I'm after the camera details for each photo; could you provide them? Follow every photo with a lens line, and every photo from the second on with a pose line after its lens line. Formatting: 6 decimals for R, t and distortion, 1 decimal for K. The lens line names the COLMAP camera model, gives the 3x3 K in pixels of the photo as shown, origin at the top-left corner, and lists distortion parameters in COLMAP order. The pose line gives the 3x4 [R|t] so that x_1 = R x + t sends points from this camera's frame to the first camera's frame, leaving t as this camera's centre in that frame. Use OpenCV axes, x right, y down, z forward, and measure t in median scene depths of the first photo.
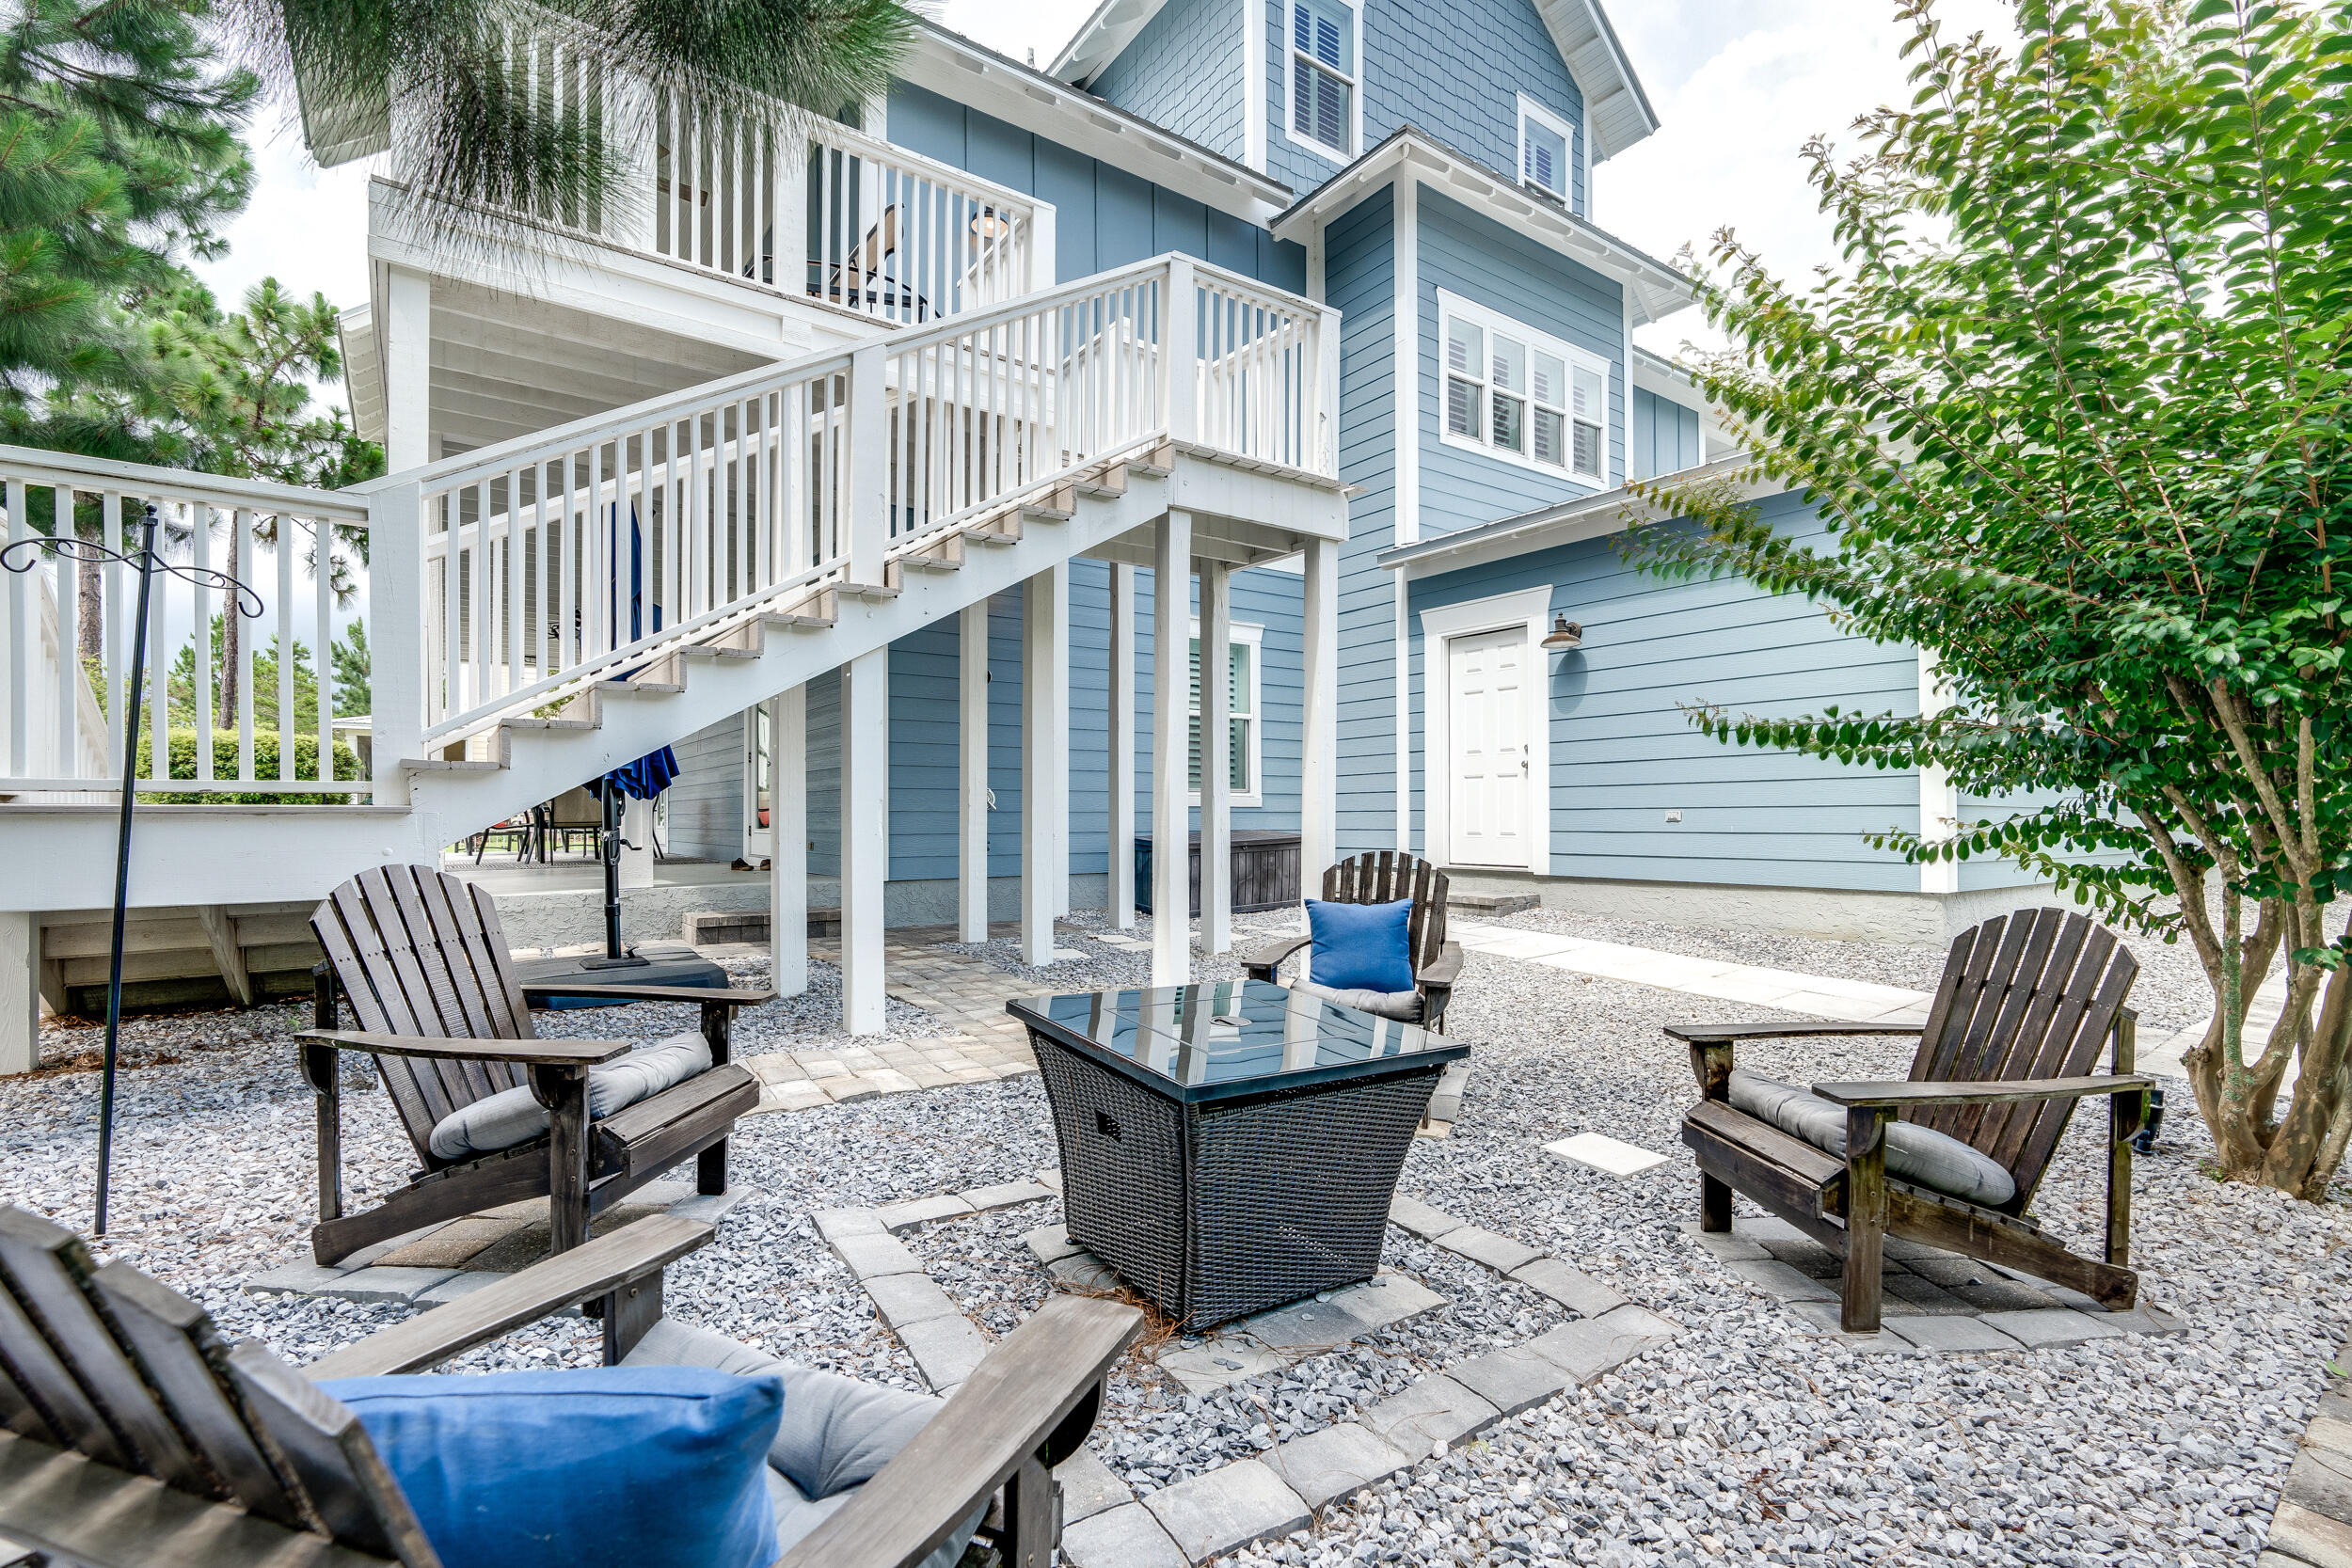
lens RADIAL K [[1079.3, 0, 1176.0], [0, 1079.3, 784.0], [0, 0, 1]] dist [-0.005962, 0.000313]
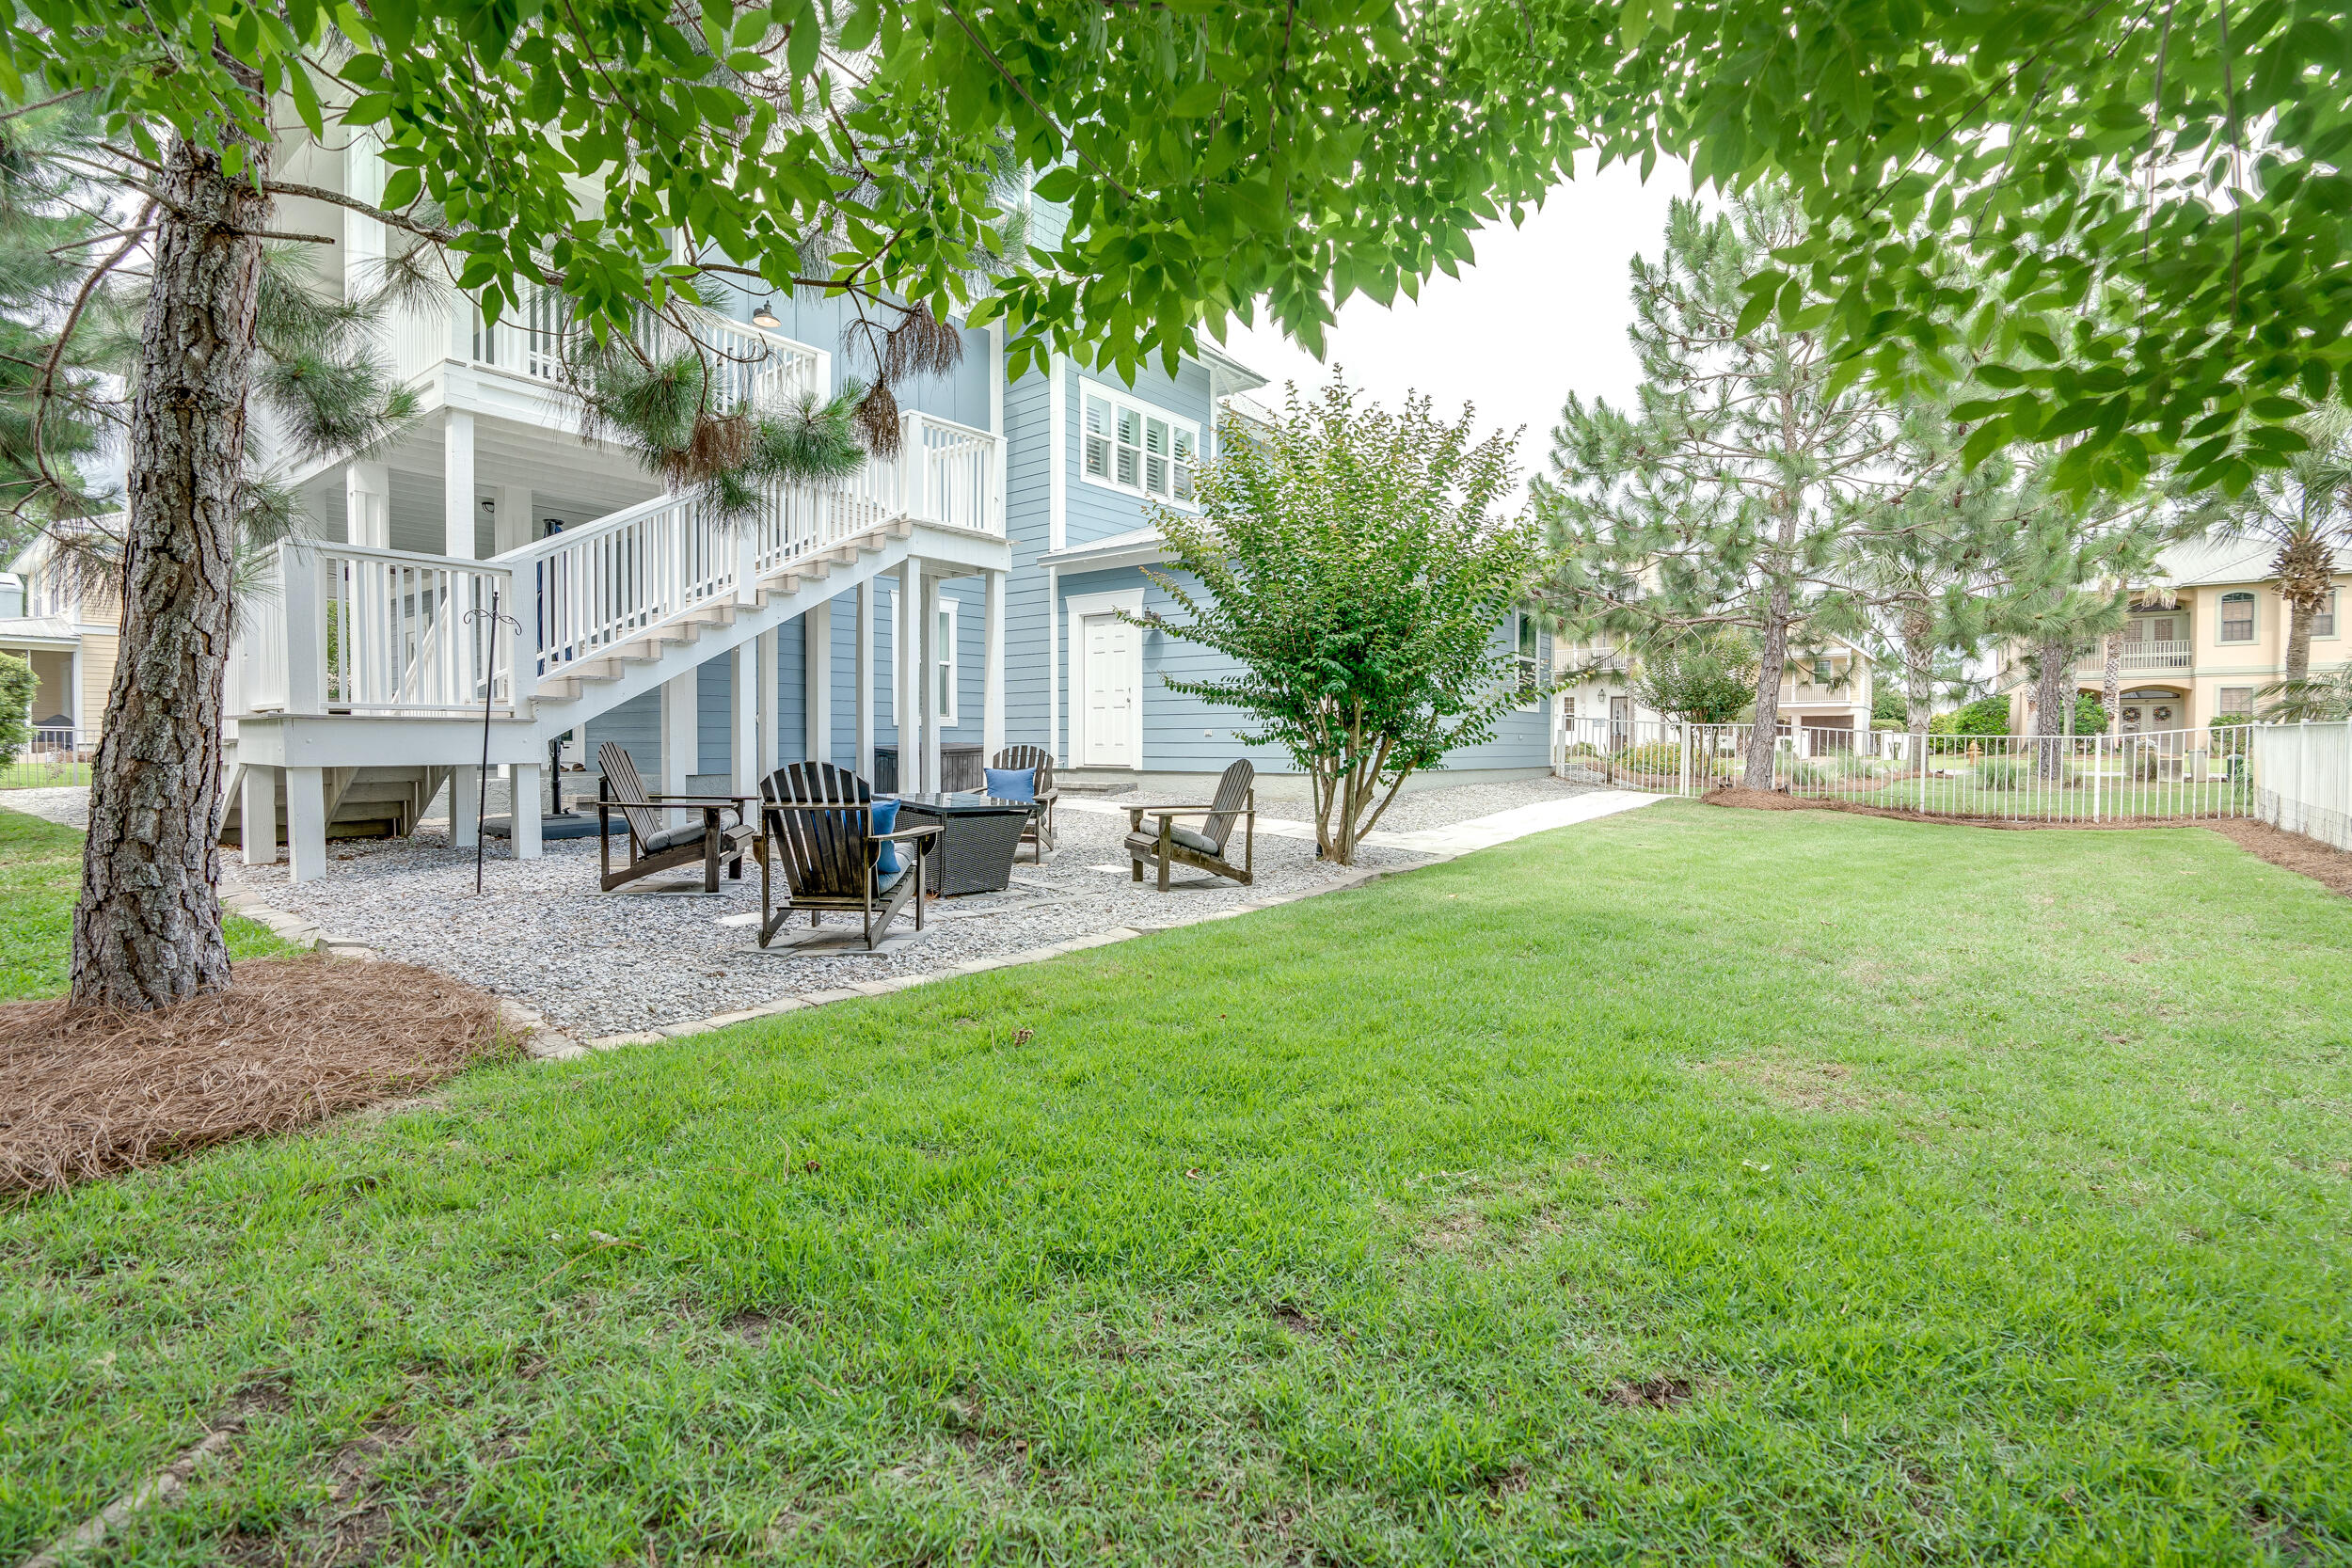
lens RADIAL K [[1079.3, 0, 1176.0], [0, 1079.3, 784.0], [0, 0, 1]] dist [-0.005962, 0.000313]
pose [[0.959711, -0.007844, 0.280879, -0.074379], [-0.011203, 0.997747, 0.066145, -0.001848], [-0.280765, -0.066627, 0.957461, -0.741345]]
